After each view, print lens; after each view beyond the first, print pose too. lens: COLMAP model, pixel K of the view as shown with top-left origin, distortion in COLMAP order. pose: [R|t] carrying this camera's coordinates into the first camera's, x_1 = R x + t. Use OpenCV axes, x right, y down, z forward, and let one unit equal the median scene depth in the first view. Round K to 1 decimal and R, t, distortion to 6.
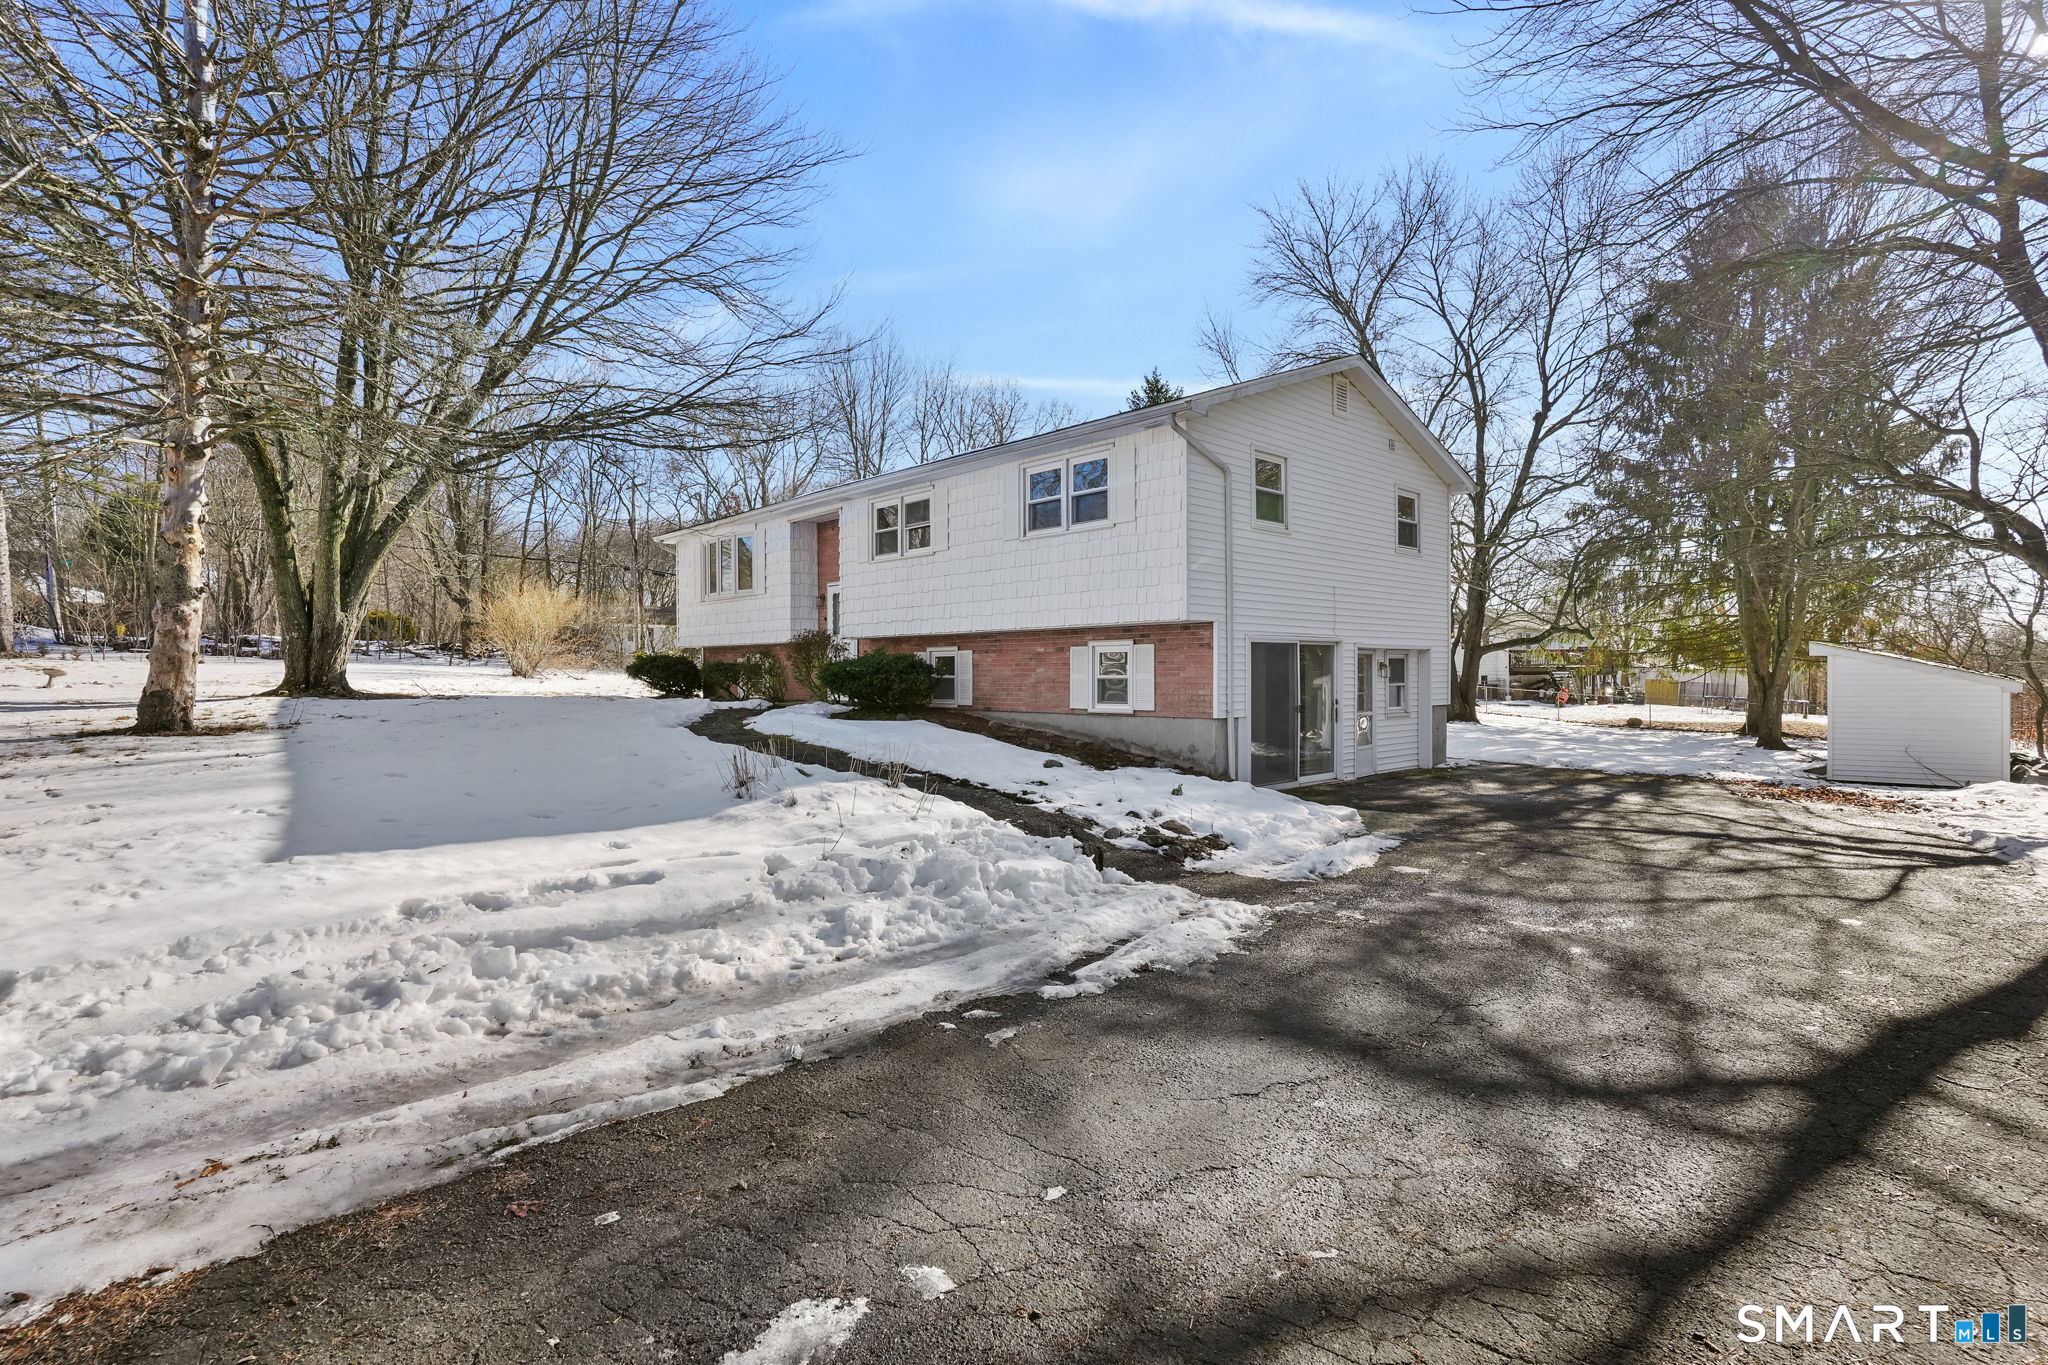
lens RADIAL K [[1006.5, 0, 1029.1], [0, 1006.5, 698.5], [0, 0, 1]] dist [-0.073845, 0.037799]
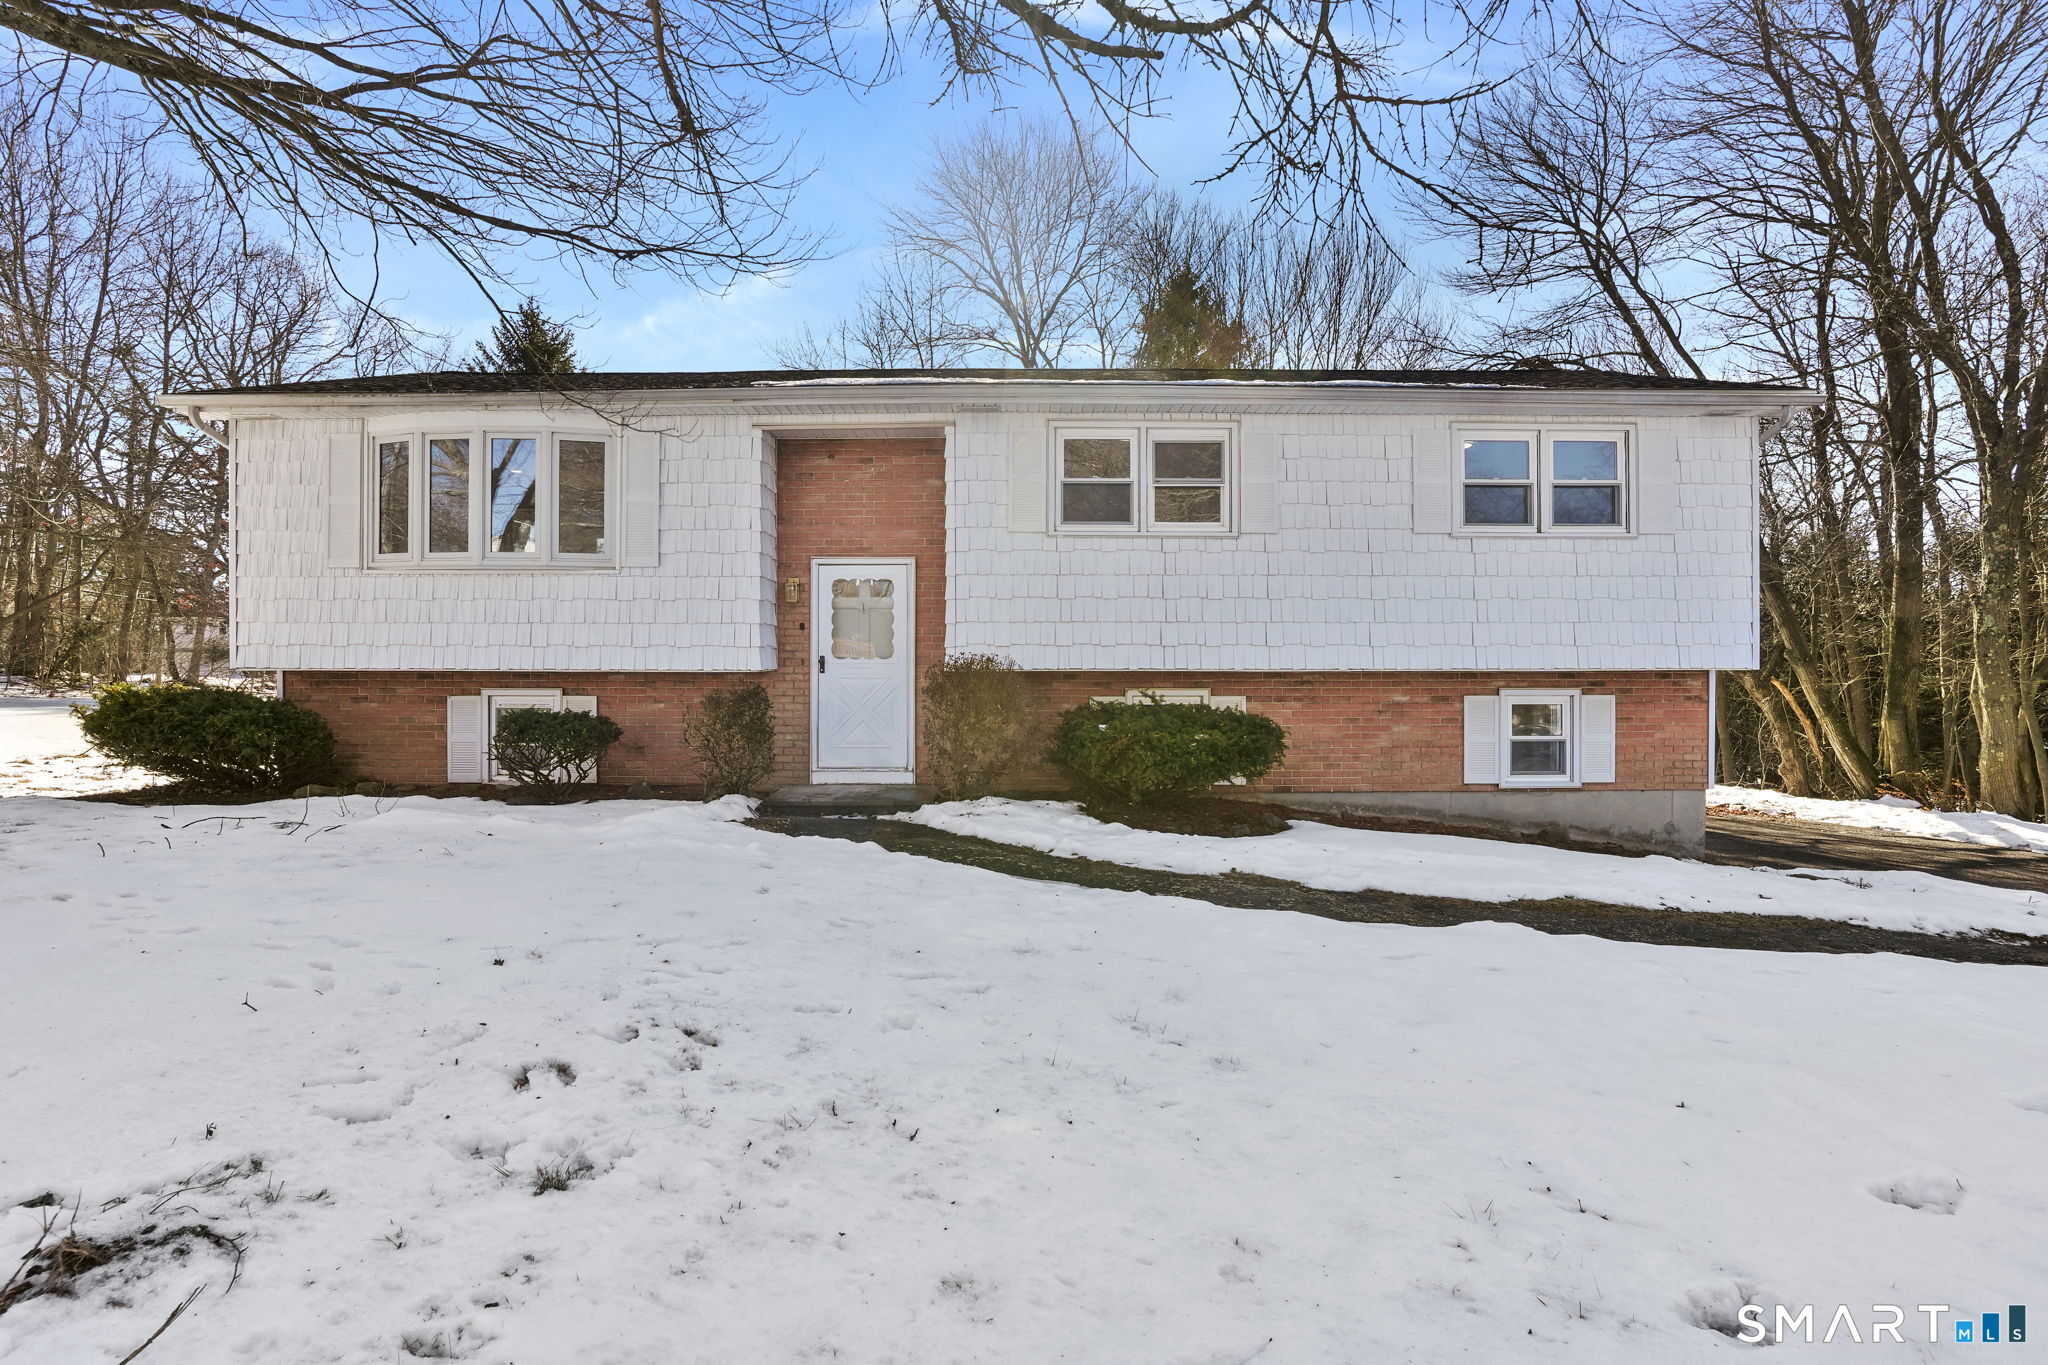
lens RADIAL K [[1006.5, 0, 1029.1], [0, 1006.5, 698.5], [0, 0, 1]] dist [-0.073845, 0.037799]
pose [[0.685256, 0.006122, 0.728276, -0.672663], [0.015439, 0.999618, -0.022930, -0.038341], [-0.728139, 0.026957, 0.684900, 0.745794]]
